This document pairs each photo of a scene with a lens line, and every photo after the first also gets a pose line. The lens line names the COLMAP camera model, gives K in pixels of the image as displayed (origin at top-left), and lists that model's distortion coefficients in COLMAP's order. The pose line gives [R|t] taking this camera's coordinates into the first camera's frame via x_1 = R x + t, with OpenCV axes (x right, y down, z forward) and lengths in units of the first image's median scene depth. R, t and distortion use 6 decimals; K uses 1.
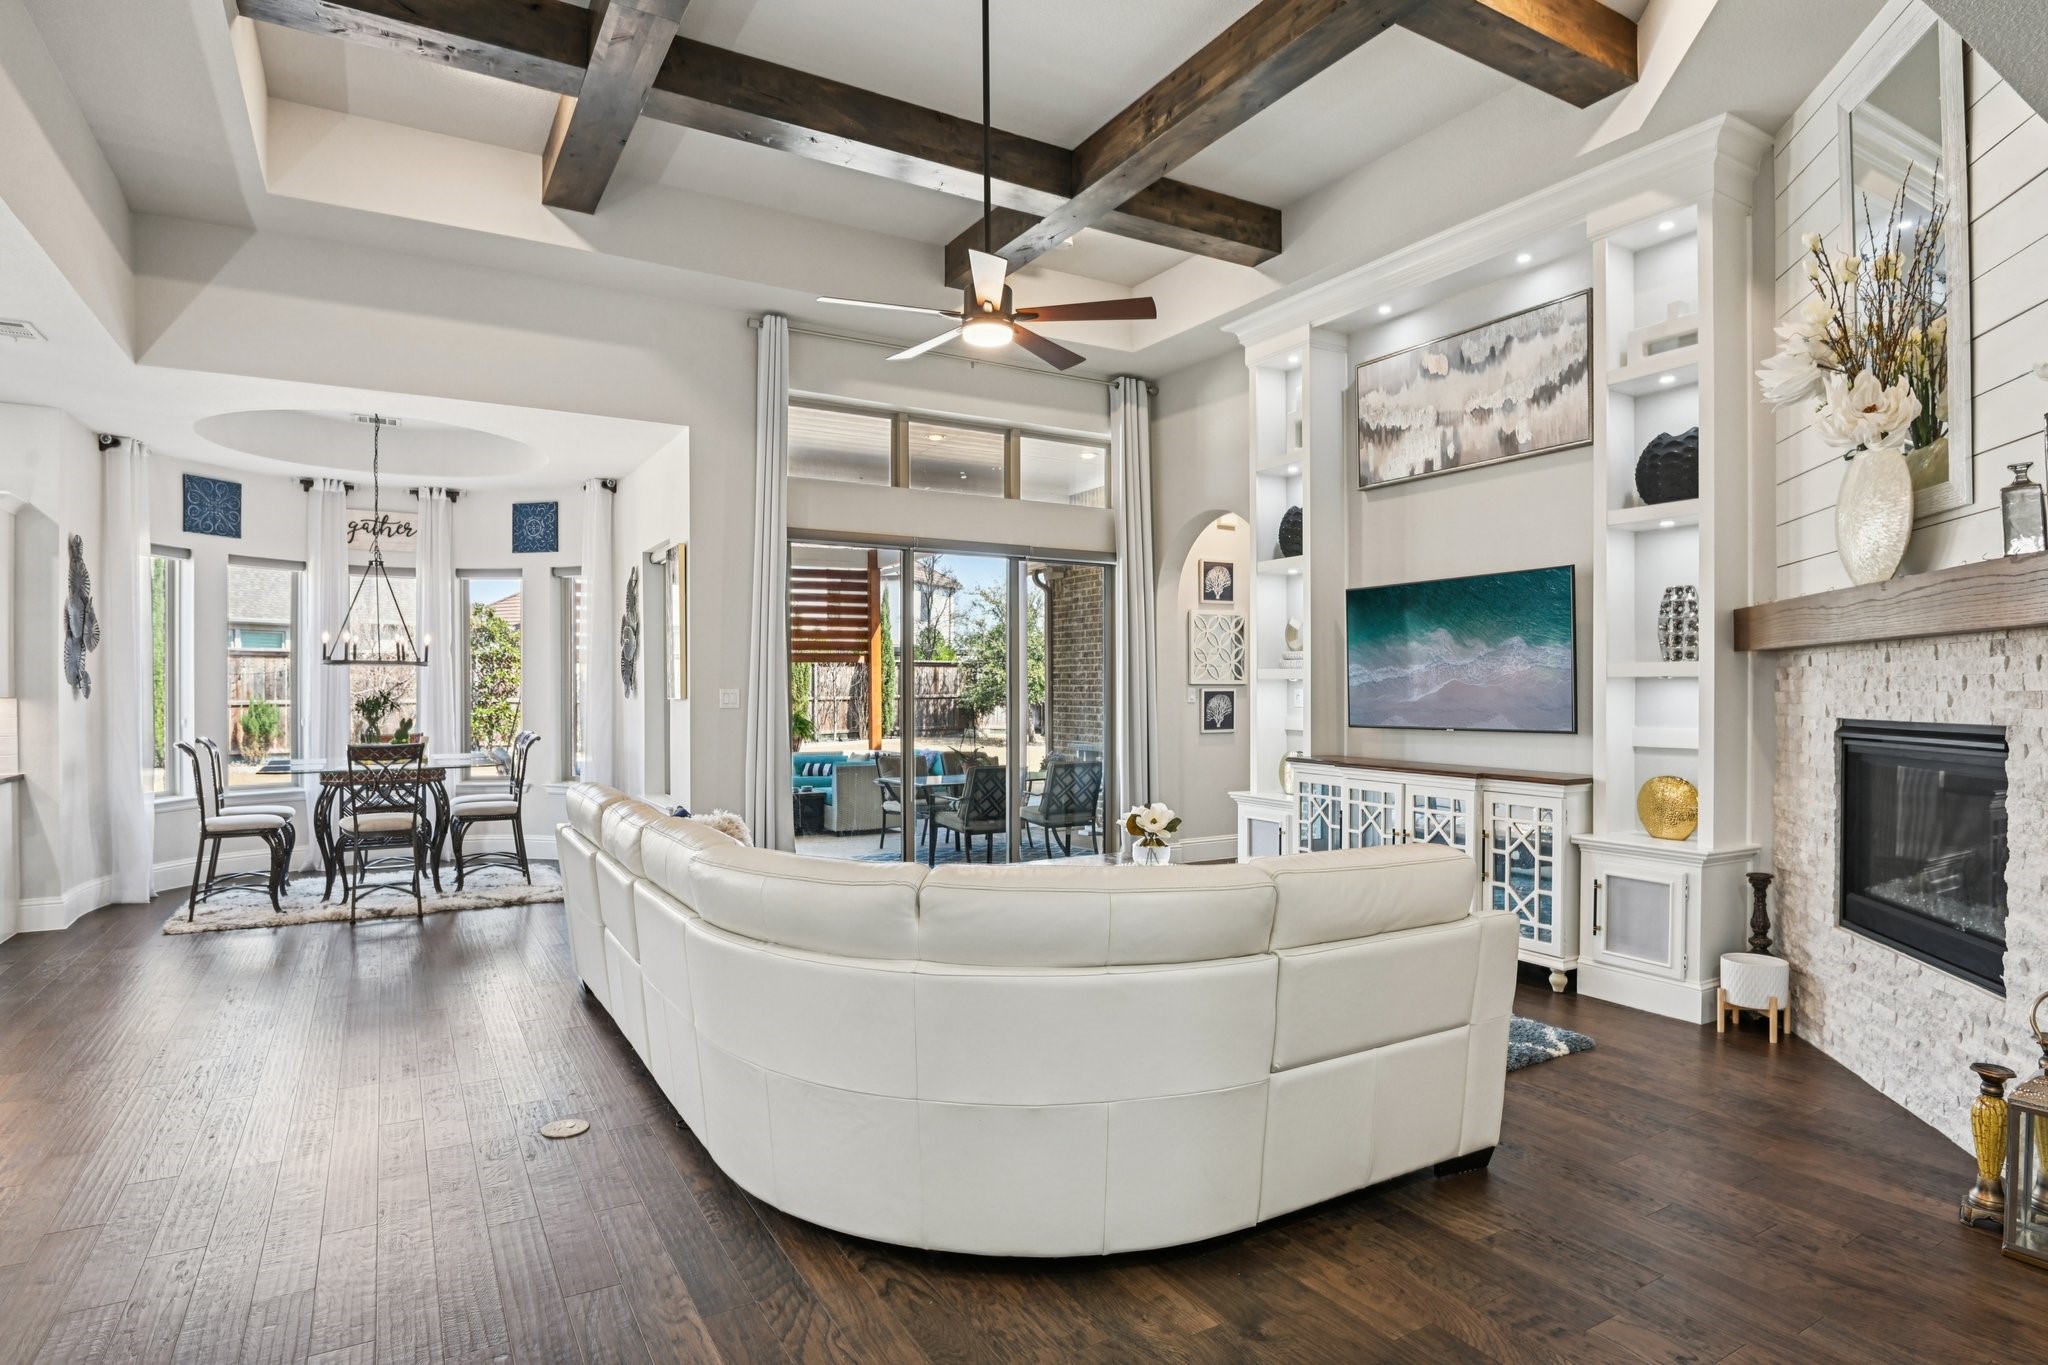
lens RADIAL K [[1077.1, 0, 1024.6], [0, 1077.1, 694.0], [0, 0, 1]] dist [-0.004455, -0.016325]
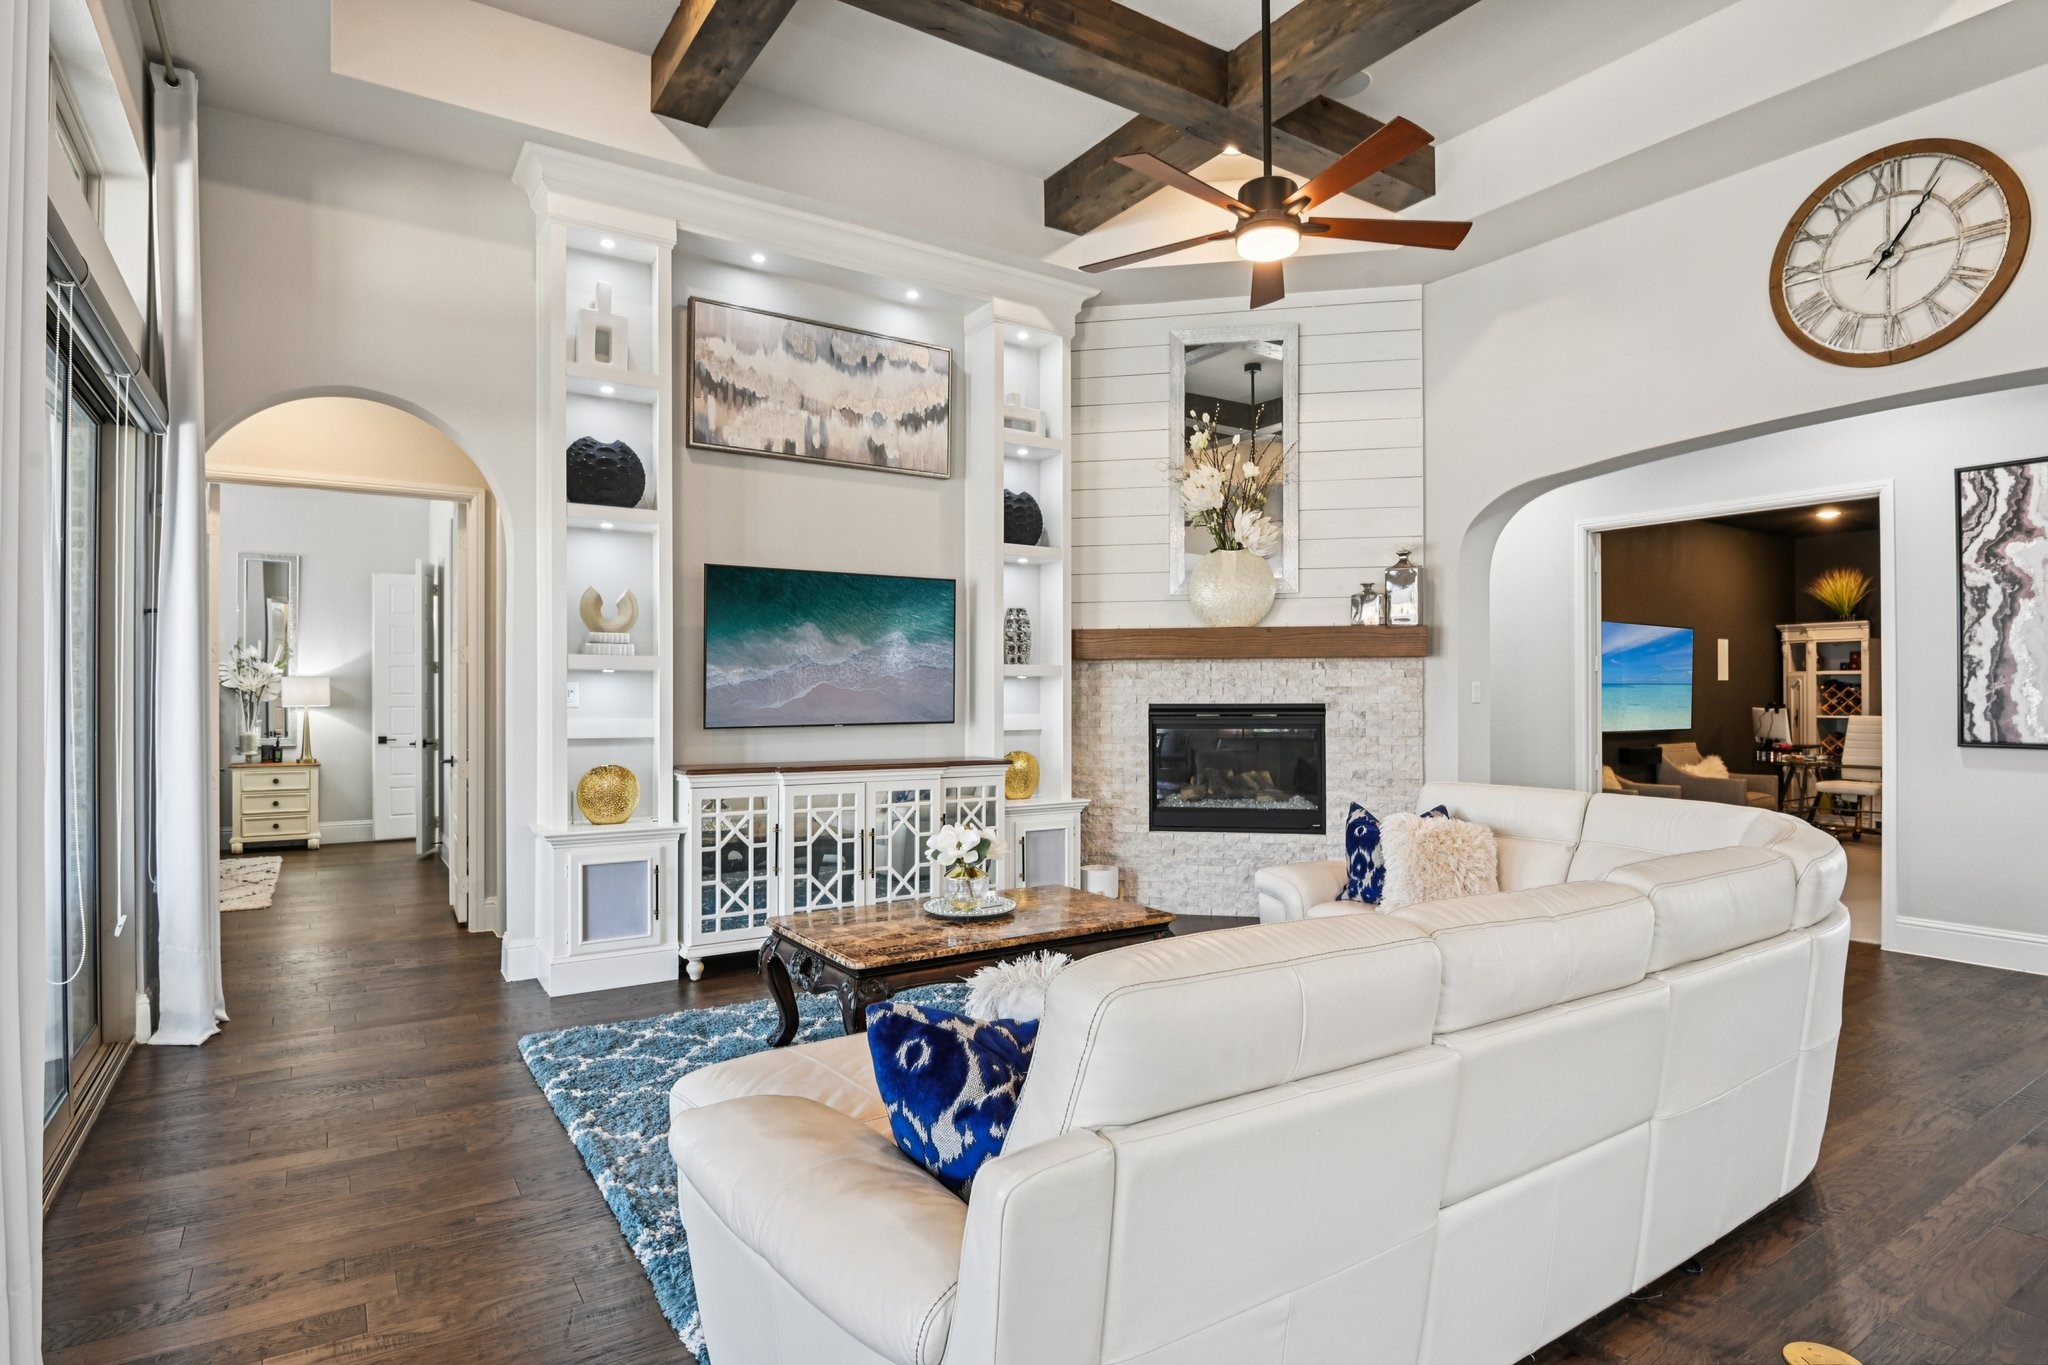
lens RADIAL K [[1077.1, 0, 1024.6], [0, 1077.1, 694.0], [0, 0, 1]] dist [-0.004455, -0.016325]
pose [[-0.049453, -0.000602, 0.998776, -0.544773], [0.001383, 0.999999, 0.000671, 0.003861], [-0.998775, 0.001414, -0.049452, 0.792043]]
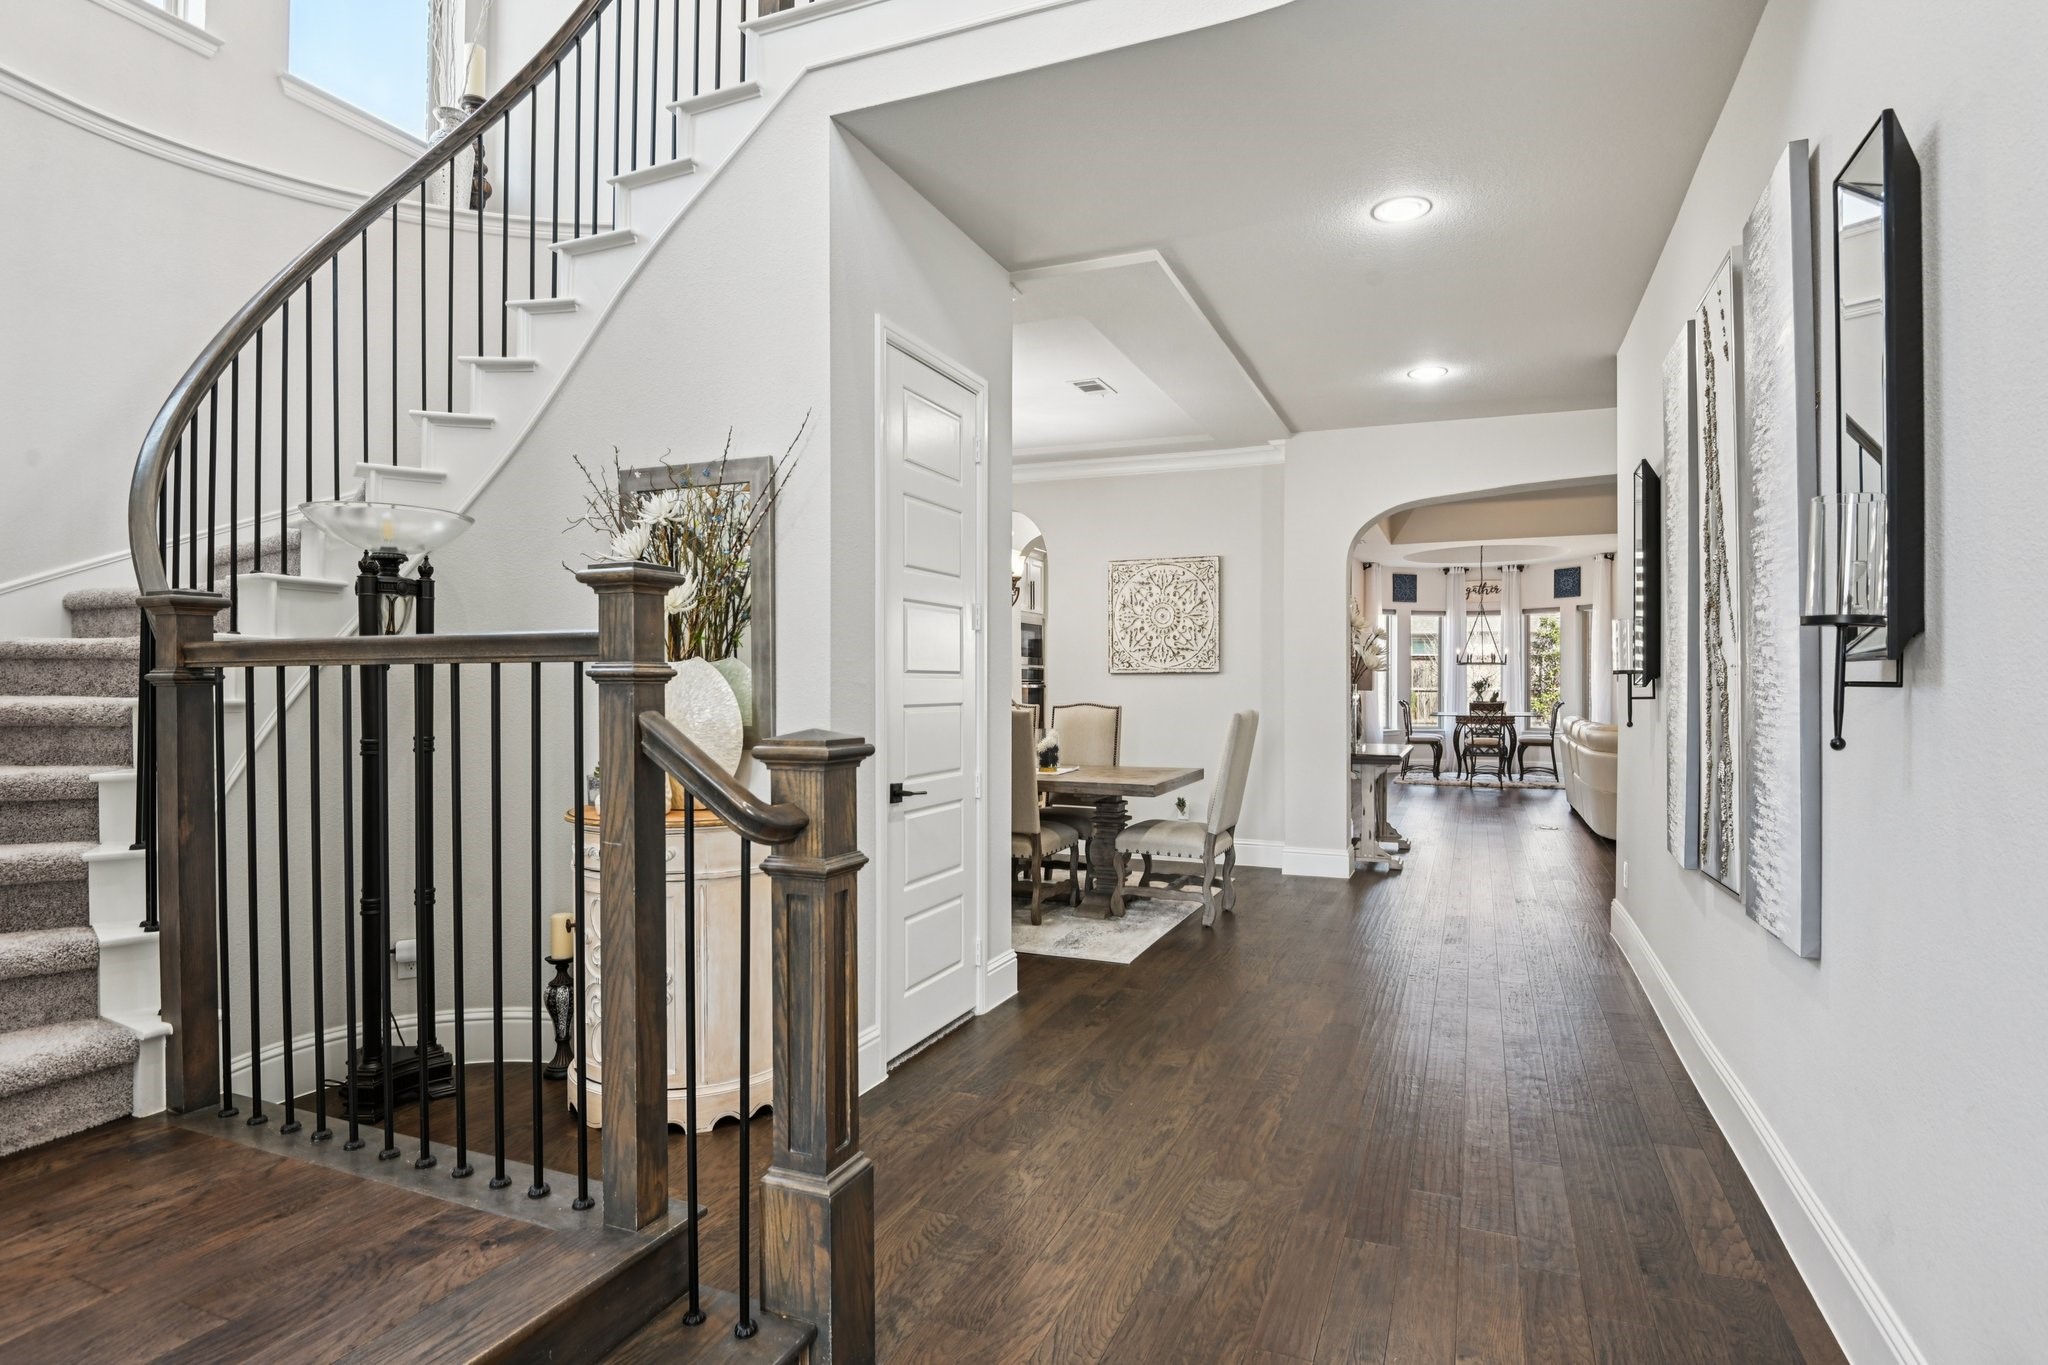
lens RADIAL K [[1082.9, 0, 1032.8], [0, 1082.9, 691.3], [0, 0, 1]] dist [-0.002706, -0.019779]
pose [[0.601607, 0.004834, -0.798777, 0.564734], [-0.001801, 0.999987, 0.004695, 0.016163], [0.798790, -0.001386, 0.601609, -0.988797]]
